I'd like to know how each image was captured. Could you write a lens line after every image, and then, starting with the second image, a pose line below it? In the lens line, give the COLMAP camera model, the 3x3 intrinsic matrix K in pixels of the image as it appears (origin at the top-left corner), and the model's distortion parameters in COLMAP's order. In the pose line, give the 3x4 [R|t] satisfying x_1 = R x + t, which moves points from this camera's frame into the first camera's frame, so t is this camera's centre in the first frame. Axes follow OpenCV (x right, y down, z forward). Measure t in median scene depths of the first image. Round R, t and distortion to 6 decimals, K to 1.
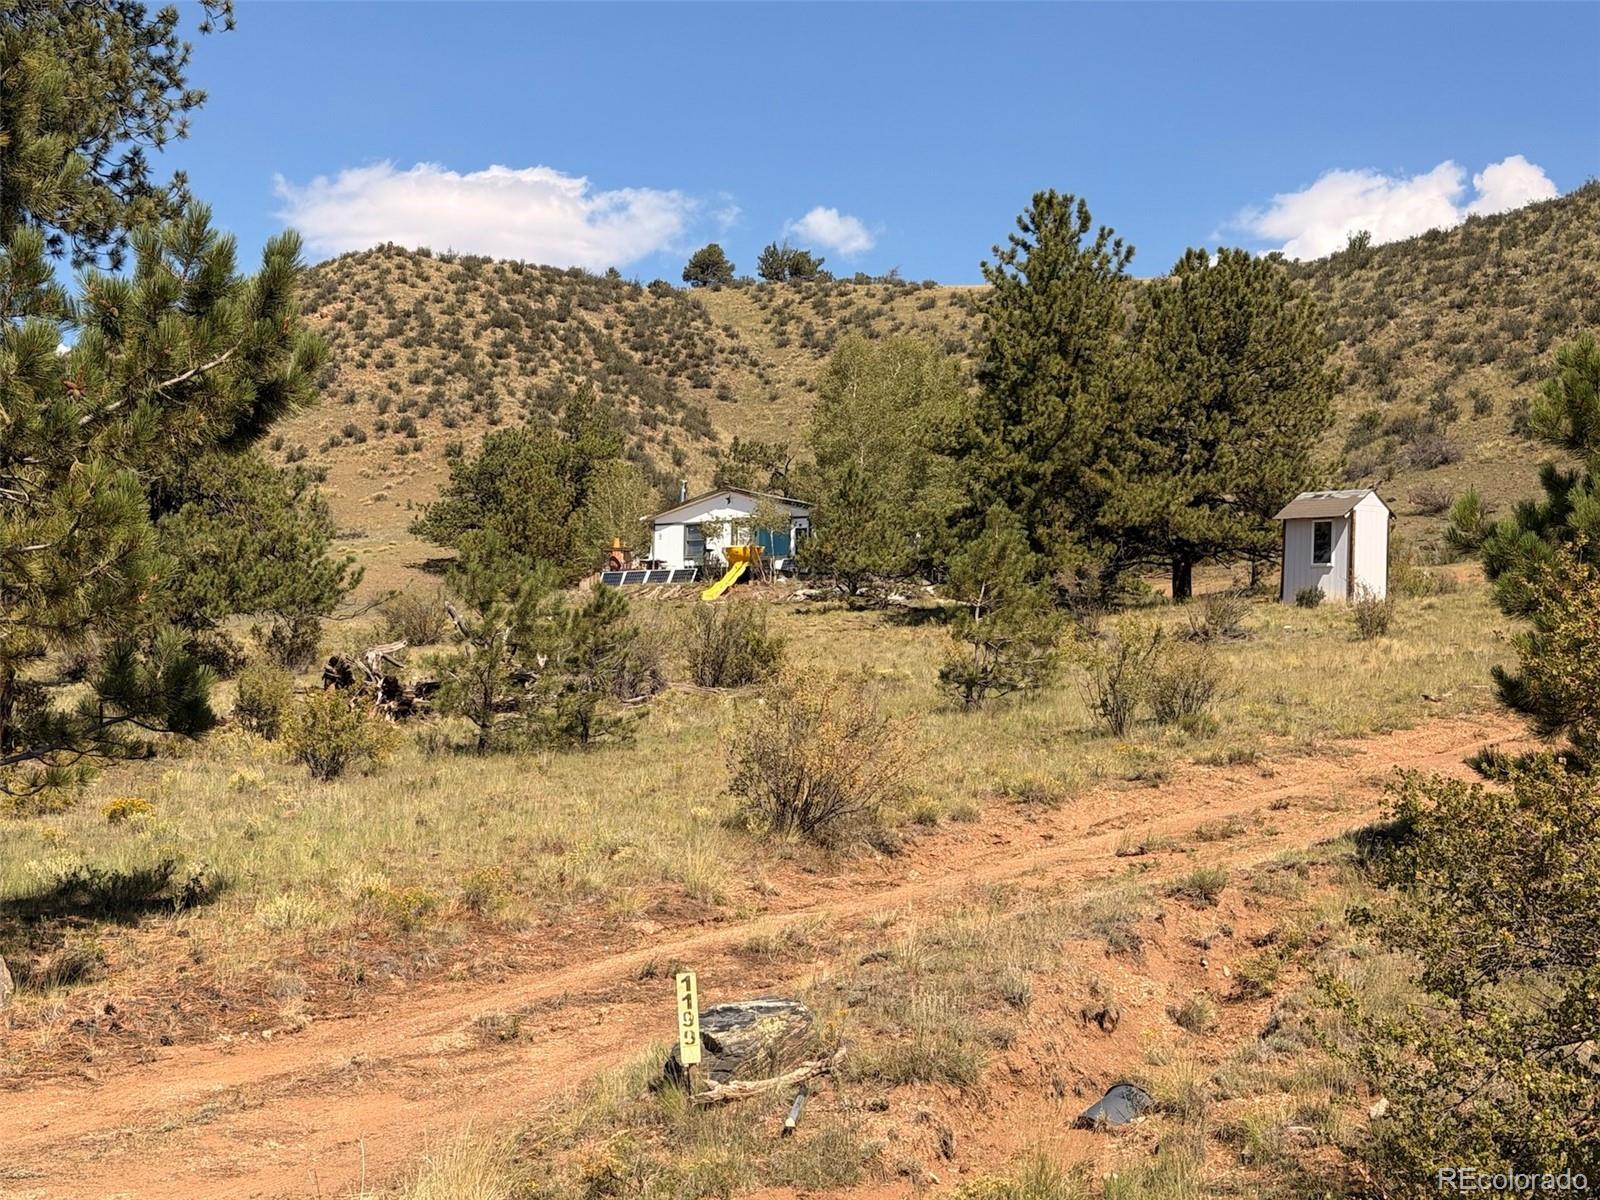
lens RADIAL K [[2632.0, 0, 791.8], [0, 2632.0, 604.9], [0, 0, 1]] dist [0.163432, 0.000000]
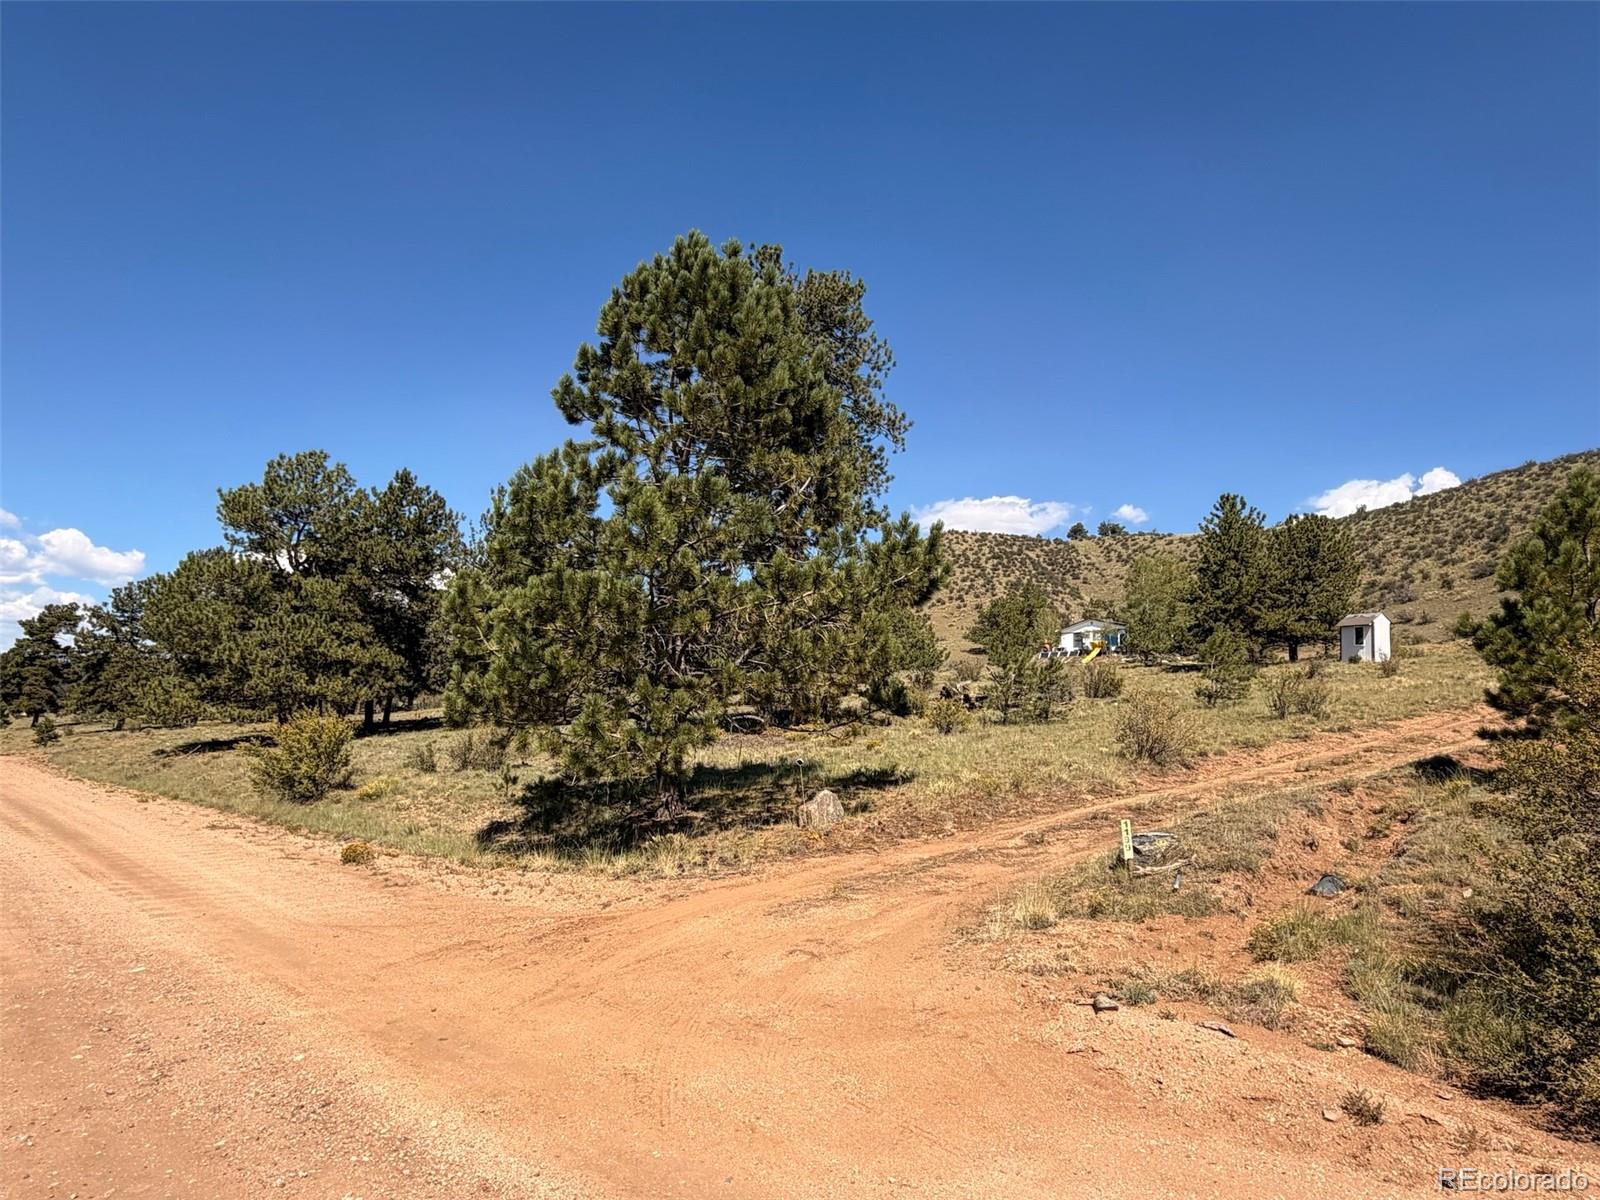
lens RADIAL K [[1009.7, 0, 810.7], [0, 1009.7, 605.0], [0, 0, 1]] dist [0.005988, -0.001383]
pose [[0.958072, -0.026912, -0.285262, -0.012971], [0.009546, 0.998025, -0.062095, 0.000375], [0.286369, 0.056768, 0.956436, 0.012665]]
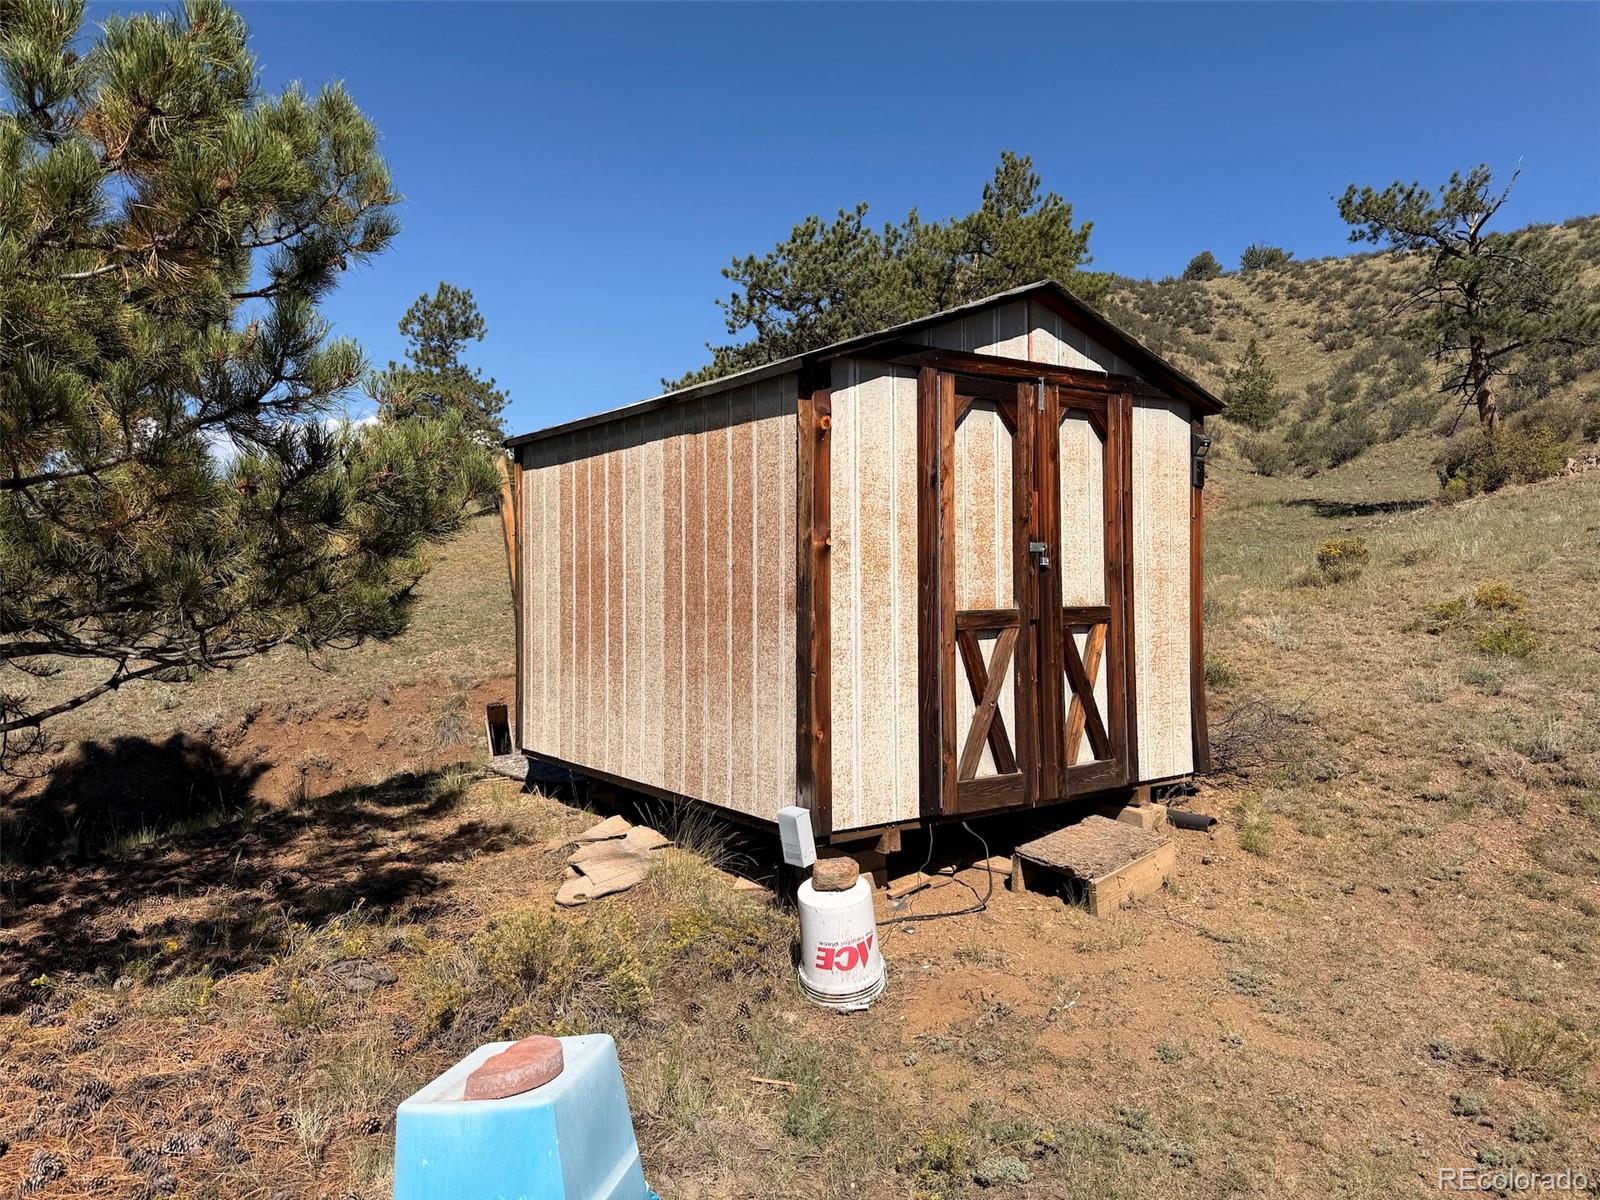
lens RADIAL K [[1122.4, 0, 800.4], [0, 1122.4, 595.1], [0, 0, 1]] dist [0.070838, -0.042182]
pose [[0.934281, -0.010103, -0.356393, -0.117716], [0.037458, 0.996848, 0.069936, -0.035228], [0.354564, -0.078690, 0.931715, 2.350161]]
